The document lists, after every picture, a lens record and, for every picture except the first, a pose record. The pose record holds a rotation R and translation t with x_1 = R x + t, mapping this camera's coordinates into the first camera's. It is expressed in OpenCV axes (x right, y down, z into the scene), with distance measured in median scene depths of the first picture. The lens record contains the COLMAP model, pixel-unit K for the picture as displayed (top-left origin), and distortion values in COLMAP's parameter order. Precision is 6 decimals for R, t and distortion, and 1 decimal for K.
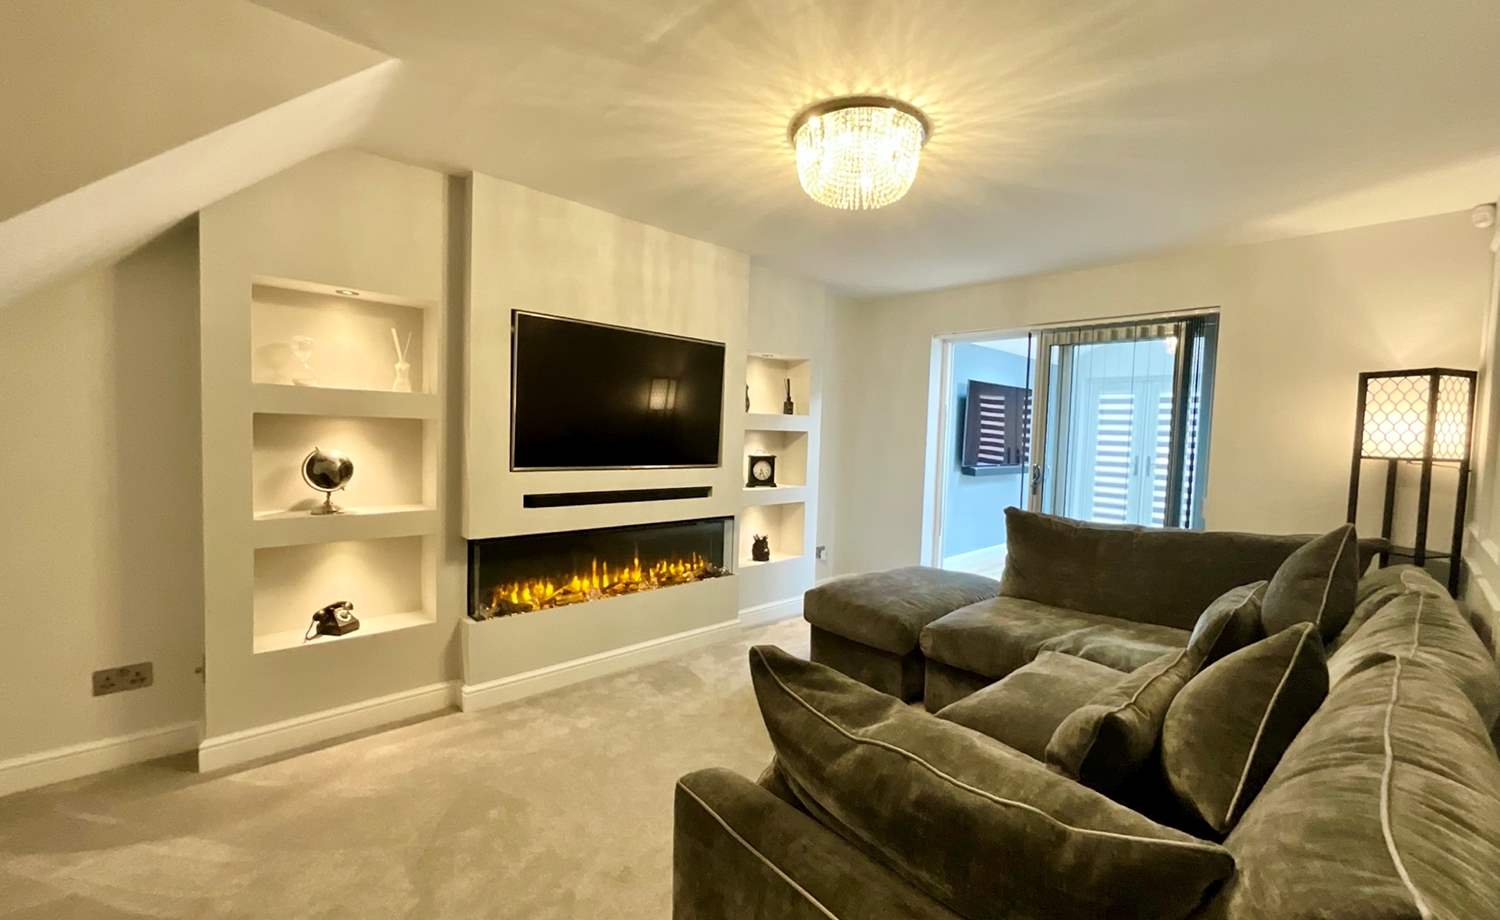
lens RADIAL K [[610.4, 0, 754.9], [0, 610.4, 465.2], [0, 0, 1]] dist [-0.001118, 0.000271]
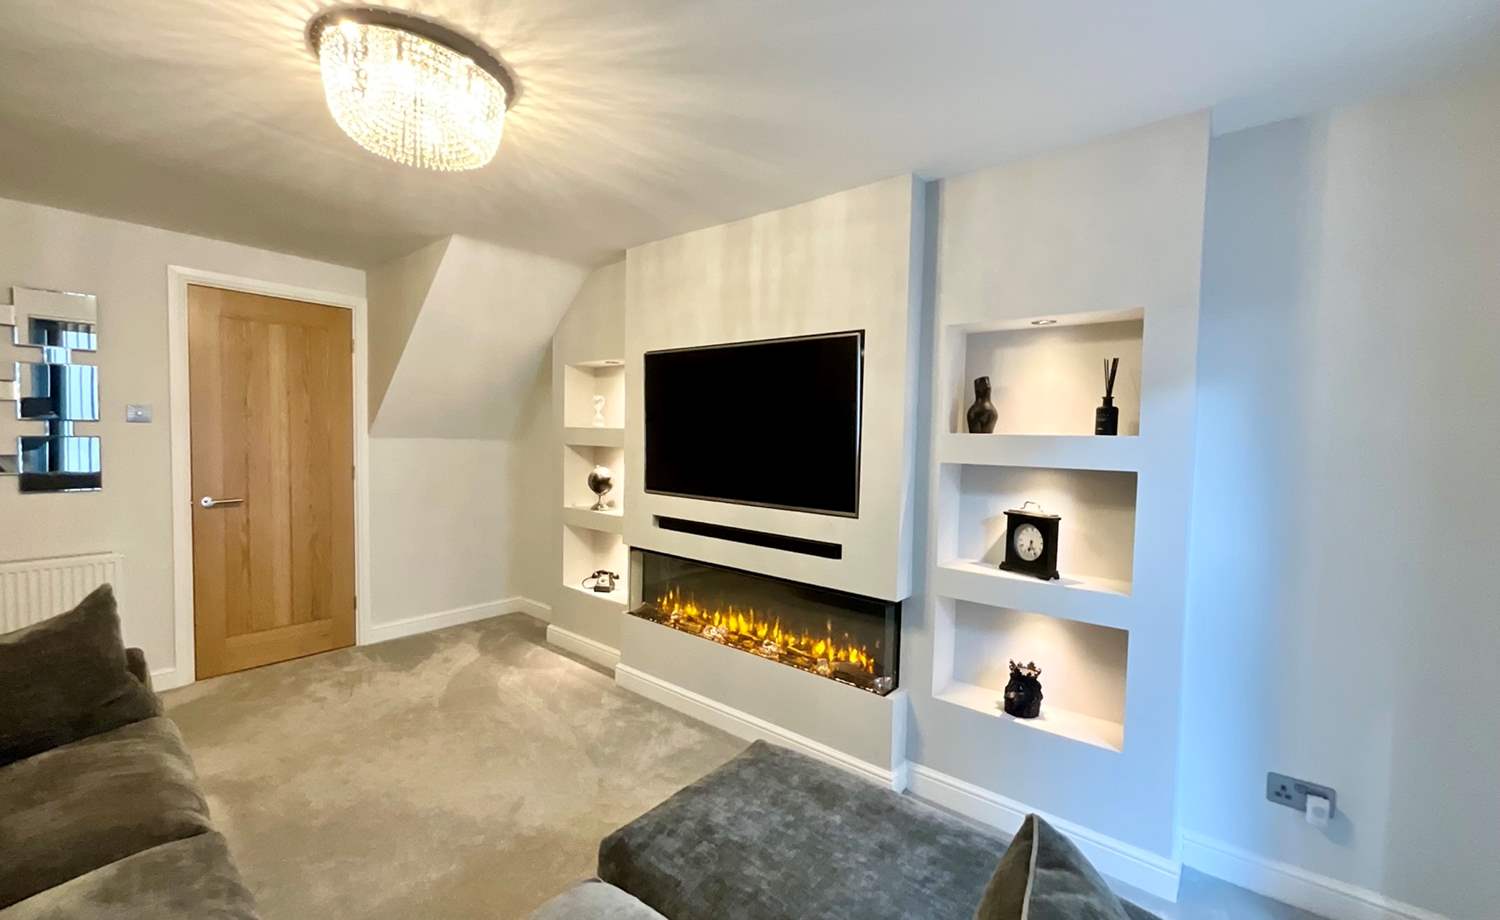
lens RADIAL K [[610.4, 0, 756.1], [0, 610.4, 458.1], [0, 0, 1]] dist [-0.001118, 0.000271]
pose [[0.123284, 0.018861, -0.992192, 0.588707], [-0.068546, 0.997593, 0.010447, -0.062619], [0.990001, 0.066723, 0.124280, 0.815637]]
